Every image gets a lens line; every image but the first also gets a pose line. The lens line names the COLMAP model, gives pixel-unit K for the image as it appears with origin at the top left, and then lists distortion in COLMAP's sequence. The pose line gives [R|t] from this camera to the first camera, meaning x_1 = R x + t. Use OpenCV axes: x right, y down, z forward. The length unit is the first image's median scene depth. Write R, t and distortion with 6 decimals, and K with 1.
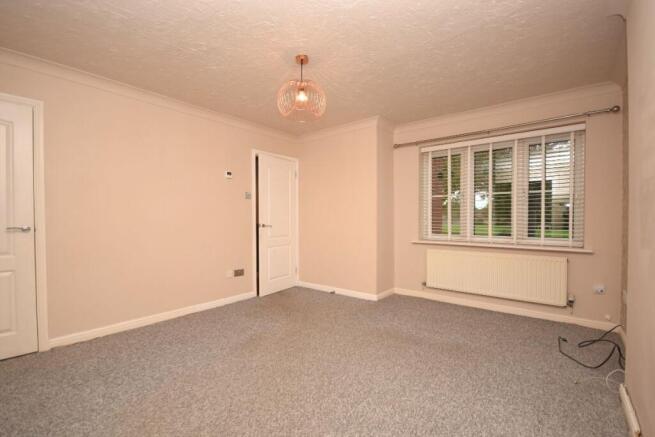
lens RADIAL K [[287.9, 0, 321.0], [0, 287.9, 217.3], [0, 0, 1]] dist [0.000036, -0.007451]
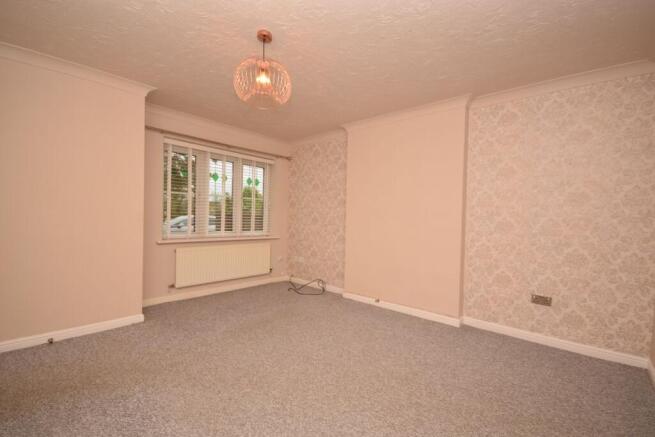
lens RADIAL K [[287.9, 0, 330.5], [0, 287.9, 219.3], [0, 0, 1]] dist [0.000036, -0.007451]
pose [[0.039955, -0.000927, 0.999201, -0.650291], [-0.023851, 0.999714, 0.001881, 0.000416], [-0.998917, -0.023907, 0.039922, 0.533716]]
